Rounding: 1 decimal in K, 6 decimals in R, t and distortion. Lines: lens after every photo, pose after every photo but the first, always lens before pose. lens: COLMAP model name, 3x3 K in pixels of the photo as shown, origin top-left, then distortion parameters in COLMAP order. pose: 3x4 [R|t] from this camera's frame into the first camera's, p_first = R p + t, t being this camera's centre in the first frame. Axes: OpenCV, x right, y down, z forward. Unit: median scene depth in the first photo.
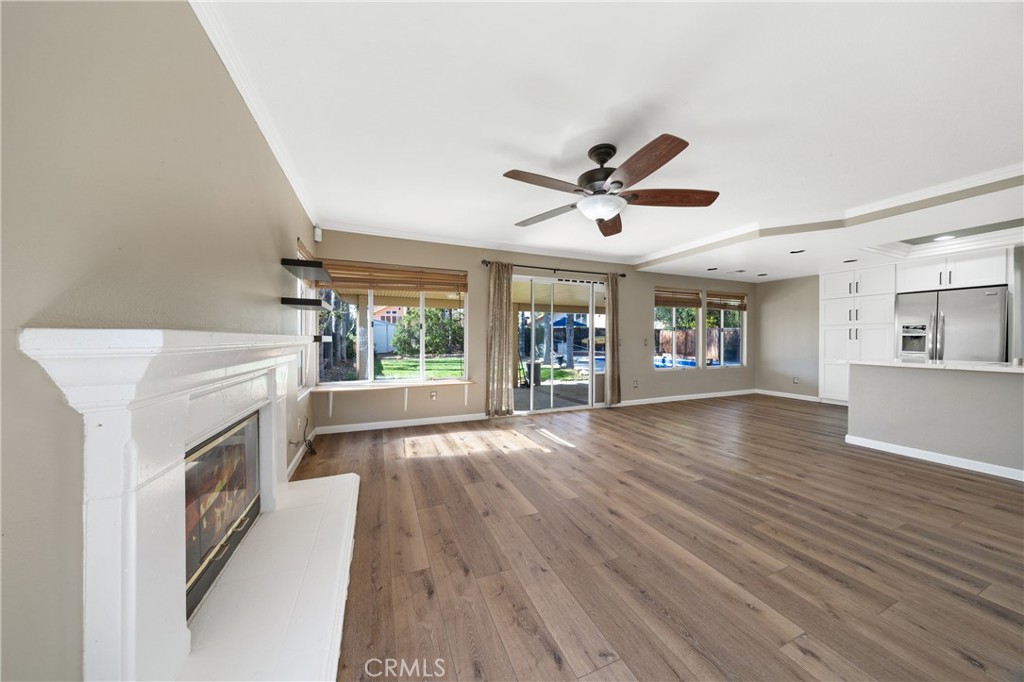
lens RADIAL K [[323.7, 0, 512.0], [0, 323.7, 341.0], [0, 0, 1]] dist [-0.005344, -0.000094]
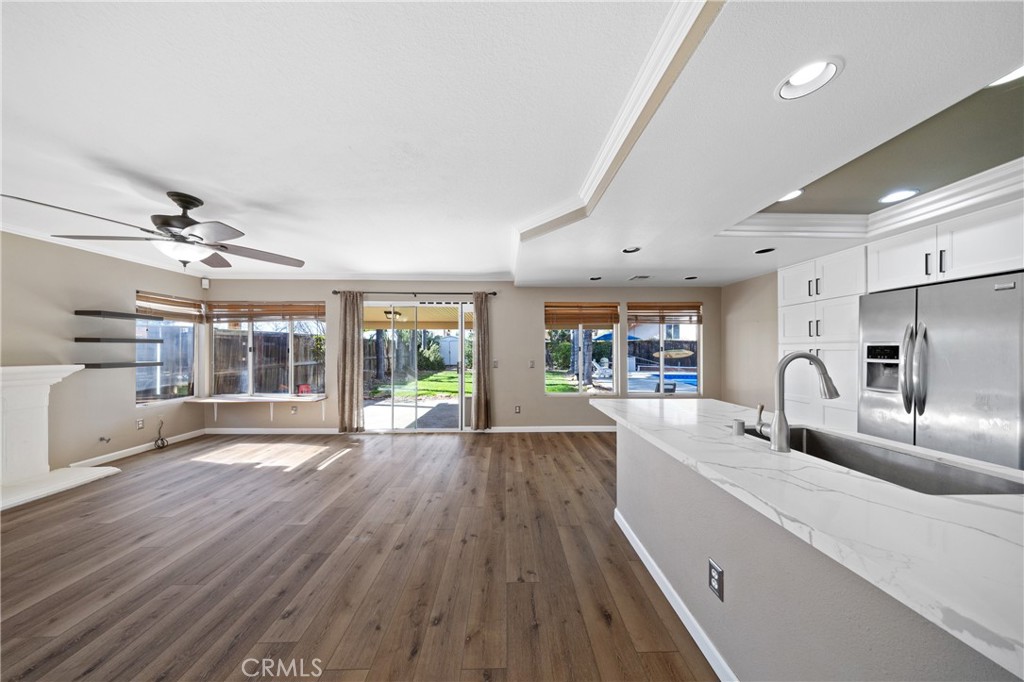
lens RADIAL K [[305.9, 0, 513.5], [0, 305.9, 345.3], [0, 0, 1]] dist [0.000817, 0.000095]
pose [[0.933669, -0.007605, -0.358055, 0.850182], [-0.000718, 0.999733, -0.023107, -0.036876], [0.358135, 0.021832, 0.933414, 0.226047]]
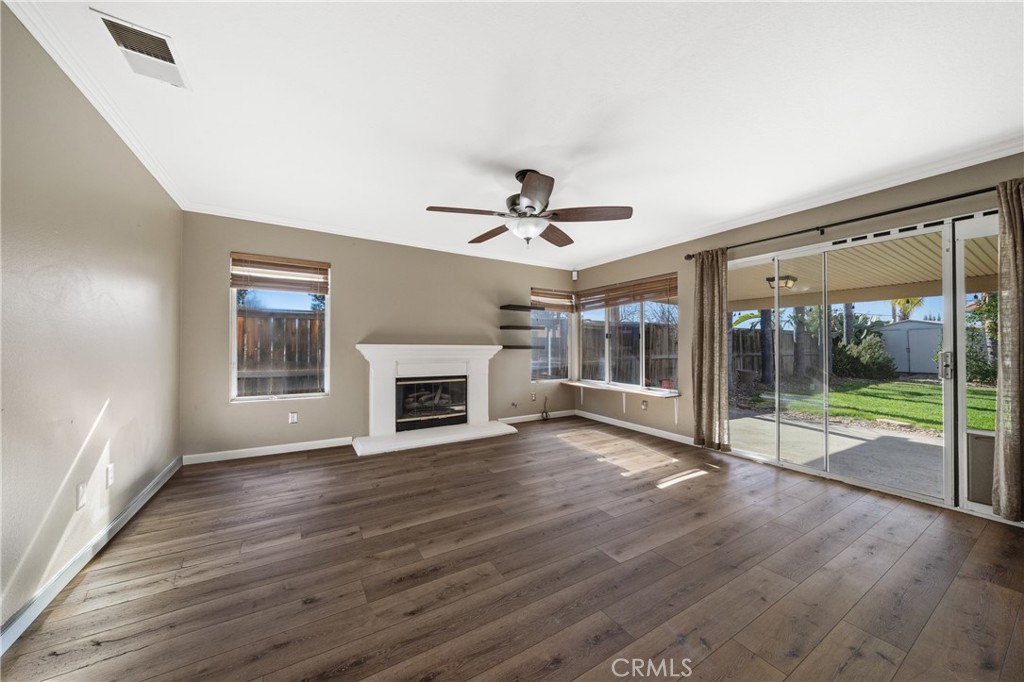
lens RADIAL K [[350.6, 0, 507.3], [0, 350.6, 343.6], [0, 0, 1]] dist [0.000862, -0.004672]
pose [[0.144855, -0.012152, -0.989378, 0.732873], [-0.013096, 0.999813, -0.014198, 0.000714], [0.989366, 0.015013, 0.144669, 0.390687]]
